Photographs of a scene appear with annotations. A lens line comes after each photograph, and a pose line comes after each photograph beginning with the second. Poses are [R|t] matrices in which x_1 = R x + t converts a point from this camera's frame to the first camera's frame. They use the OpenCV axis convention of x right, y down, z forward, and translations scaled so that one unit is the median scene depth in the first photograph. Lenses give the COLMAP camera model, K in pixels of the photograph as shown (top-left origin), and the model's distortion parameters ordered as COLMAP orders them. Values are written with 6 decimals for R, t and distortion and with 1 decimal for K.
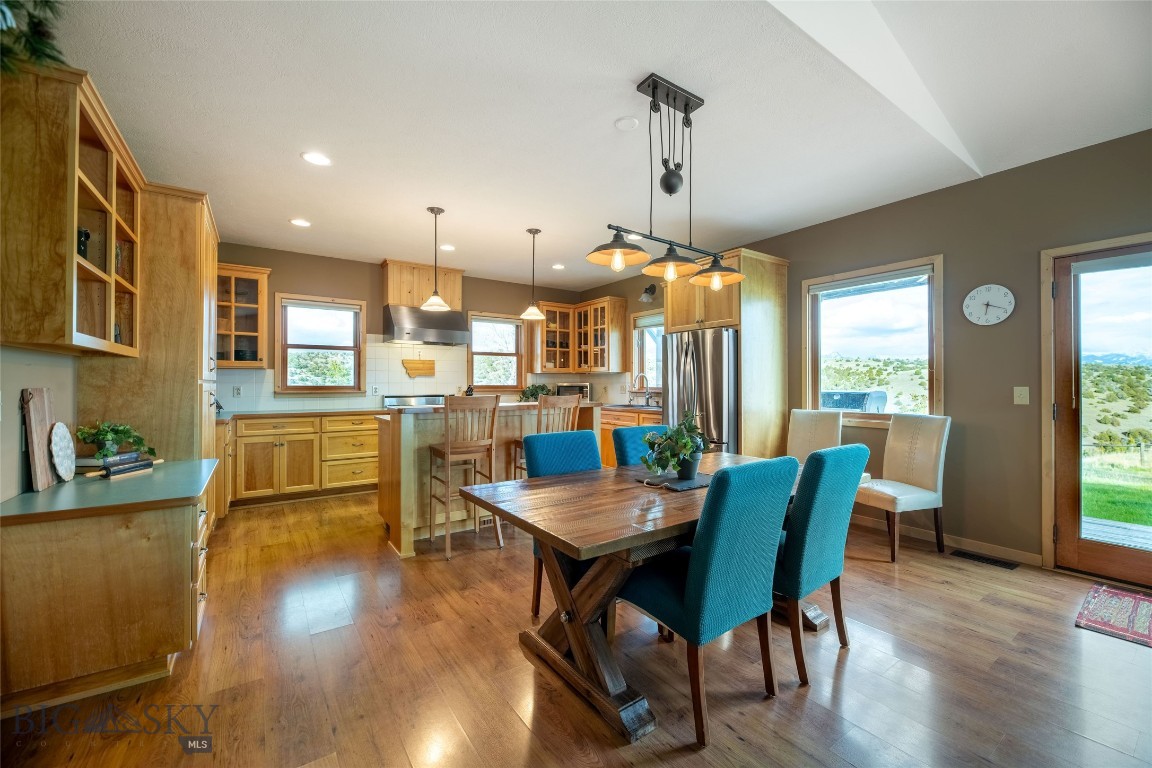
lens RADIAL K [[471.0, 0, 591.2], [0, 471.0, 378.6], [0, 0, 1]] dist [0.003611, -0.003236]
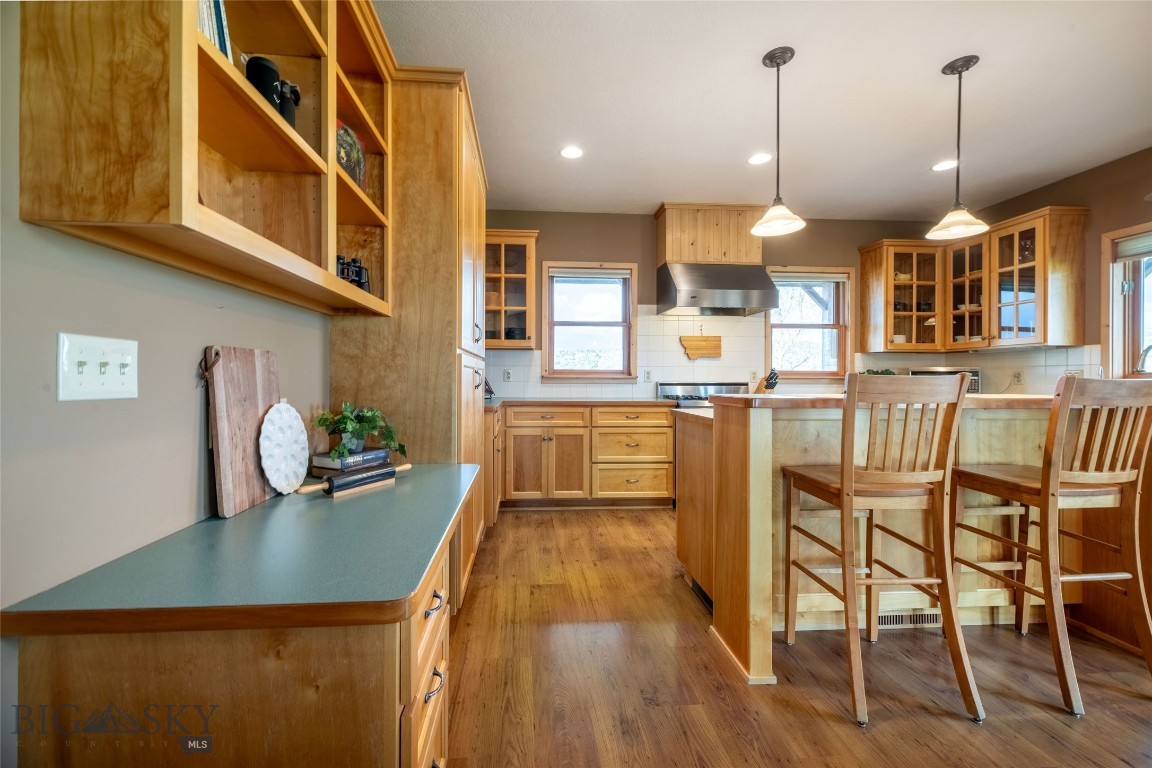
lens RADIAL K [[471.0, 0, 551.6], [0, 471.0, 374.8], [0, 0, 1]] dist [0.003611, -0.003236]
pose [[0.847500, 0.000819, -0.530795, -0.214532], [0.001670, 0.999990, 0.004209, 0.023983], [0.530793, -0.004454, 0.847490, 0.300563]]
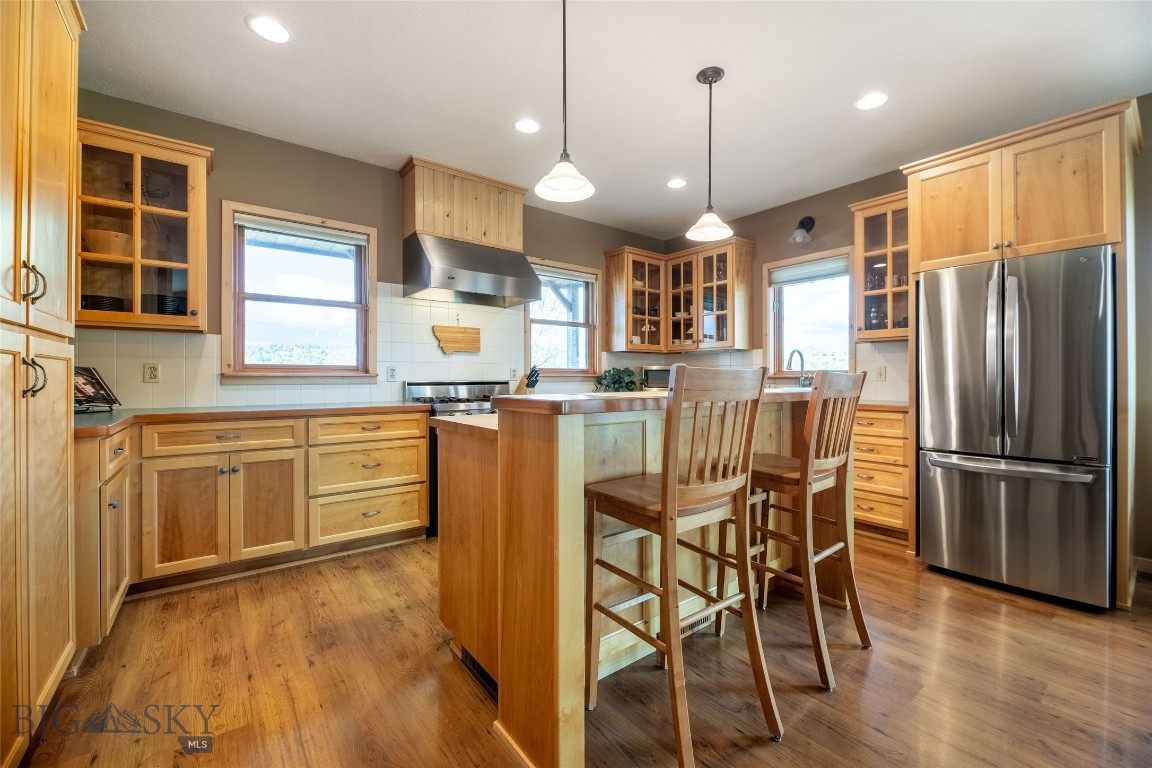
lens RADIAL K [[471.0, 0, 590.0], [0, 471.0, 377.1], [0, 0, 1]] dist [0.003611, -0.003236]
pose [[0.998703, -0.000119, 0.050912, -0.276150], [-0.000407, 0.999947, 0.010323, 0.028330], [-0.050911, -0.010330, 0.998650, 0.439887]]
